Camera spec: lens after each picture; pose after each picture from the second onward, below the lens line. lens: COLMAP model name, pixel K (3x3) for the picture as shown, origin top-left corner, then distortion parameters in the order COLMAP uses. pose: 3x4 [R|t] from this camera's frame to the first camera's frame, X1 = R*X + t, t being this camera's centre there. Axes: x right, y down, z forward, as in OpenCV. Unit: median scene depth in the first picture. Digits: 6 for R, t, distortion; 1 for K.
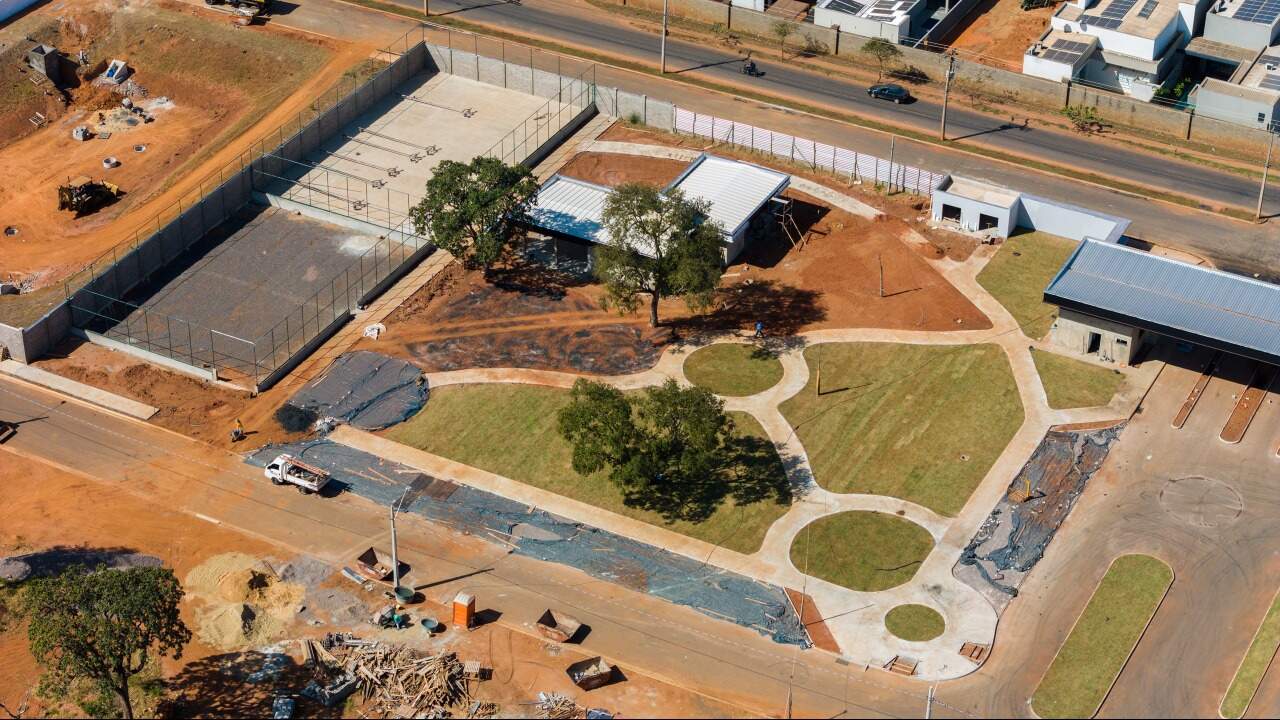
lens RADIAL K [[2539.7, 0, 637.8], [0, 2539.7, 376.6], [0, 0, 1]] dist [-0.238111, 1.137493]
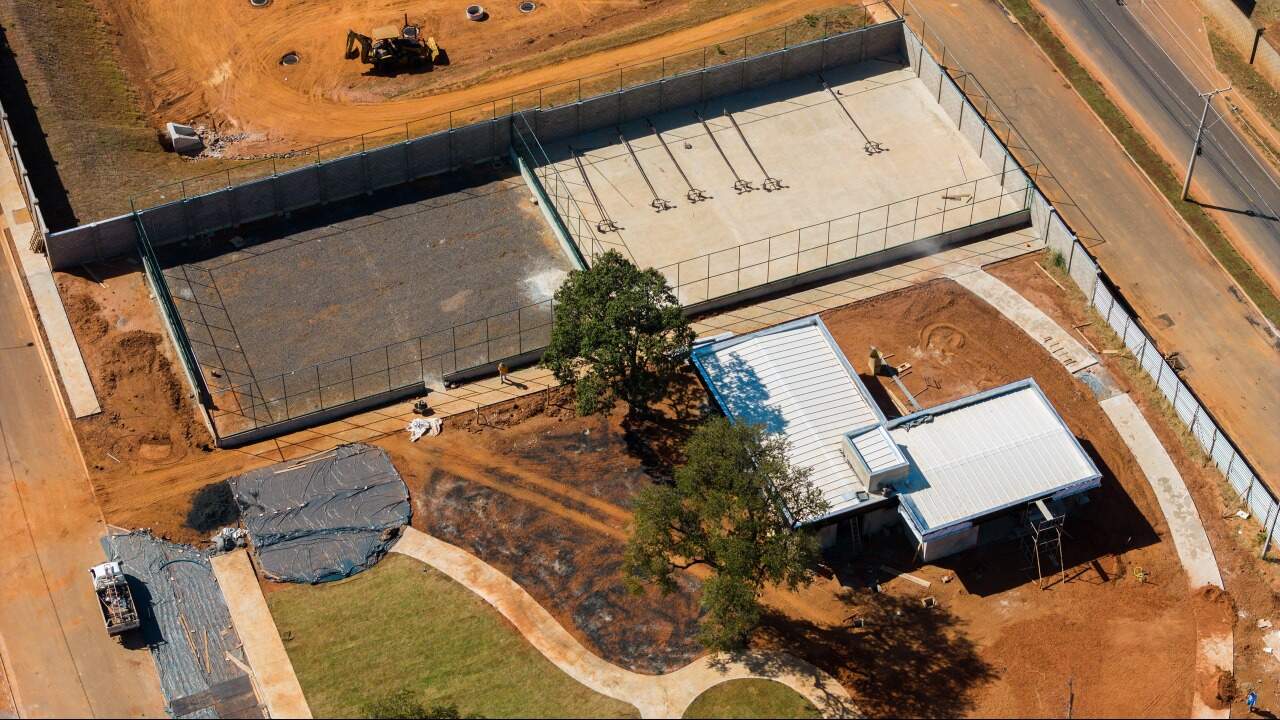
lens RADIAL K [[2539.7, 0, 637.8], [0, 2539.7, 376.6], [0, 0, 1]] dist [-0.238111, 1.137493]
pose [[0.771616, 0.457169, -0.442272, 0.259395], [-0.356178, 0.886609, 0.295062, -0.267186], [0.527016, -0.070147, 0.846956, 0.404855]]
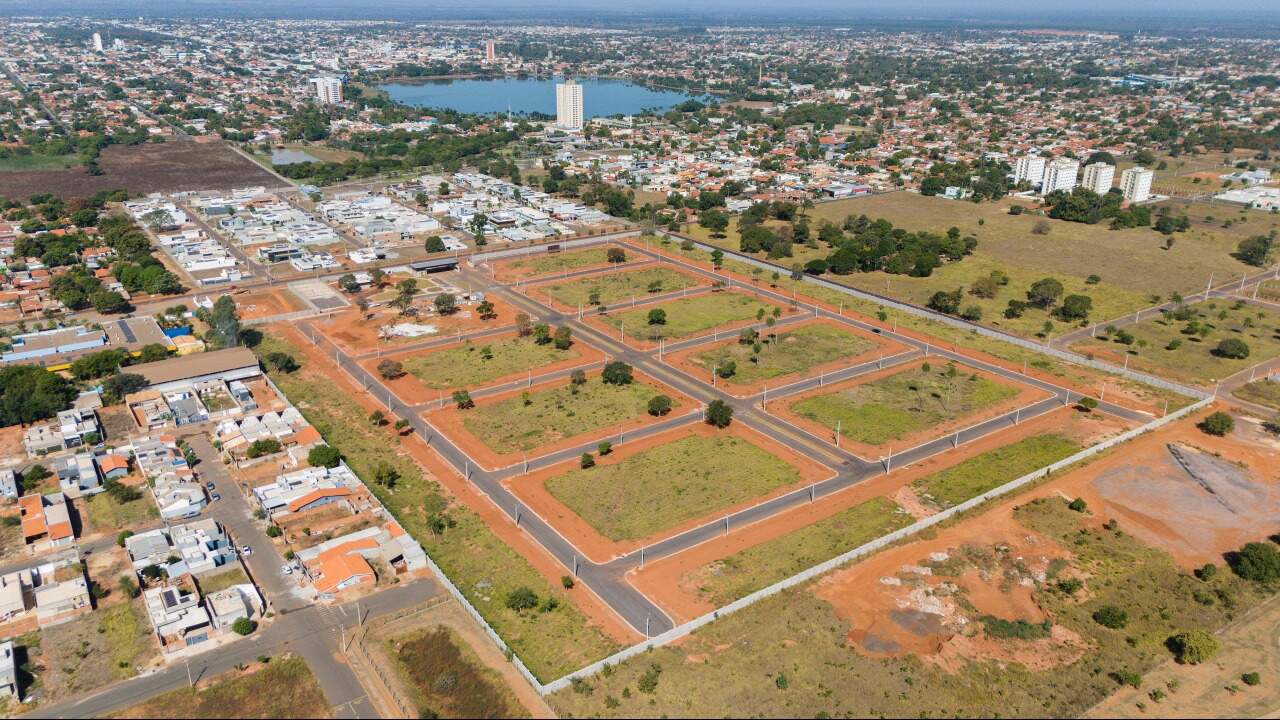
lens RADIAL K [[938.9, 0, 637.8], [0, 938.9, 367.9], [0, 0, 1]] dist [0.072574, -0.065112]
pose [[0.460902, -0.326085, 0.825371, -1.923970], [0.495963, 0.865897, 0.065141, 0.362287], [-0.735928, 0.379330, 0.560820, -0.955896]]
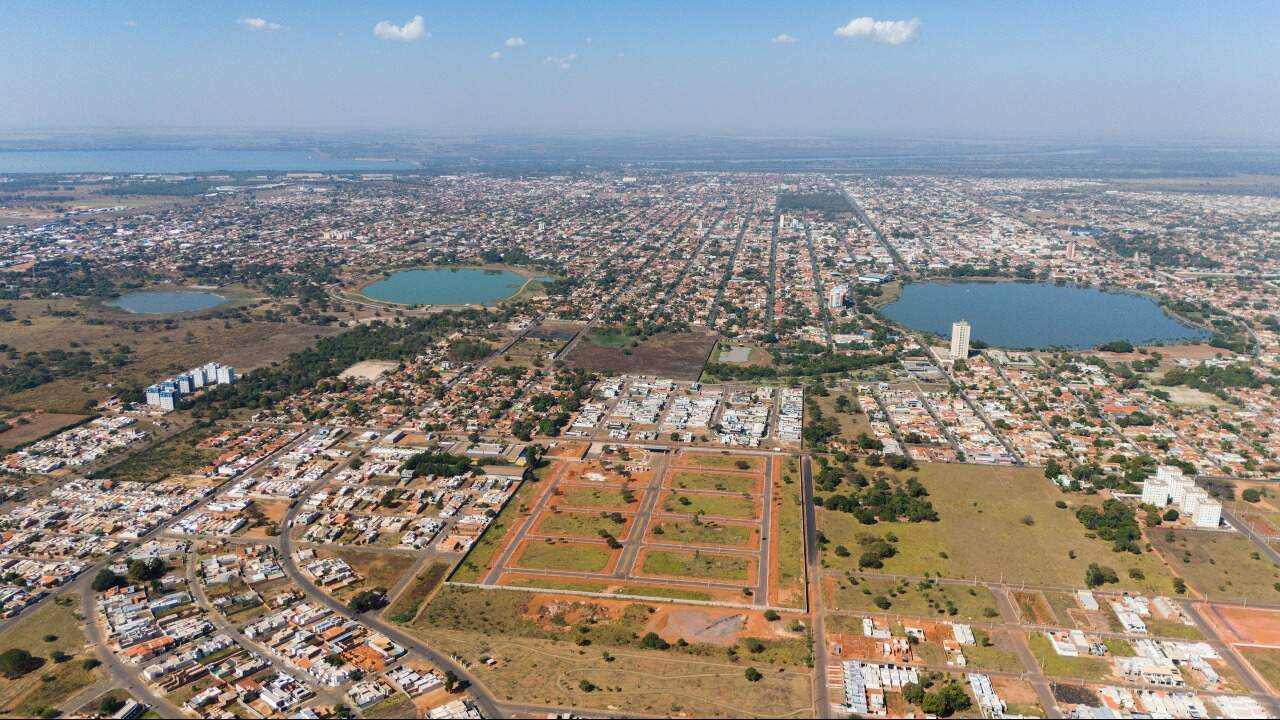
lens RADIAL K [[944.4, 0, 640.0], [0, 944.4, 360.0], [0, 0, 1]] dist [0.105993, -0.123313]
pose [[0.944422, -0.082634, 0.318181, -1.622650], [0.185604, 0.932900, -0.308625, 1.212954], [-0.271328, 0.350528, 0.896388, -4.278241]]
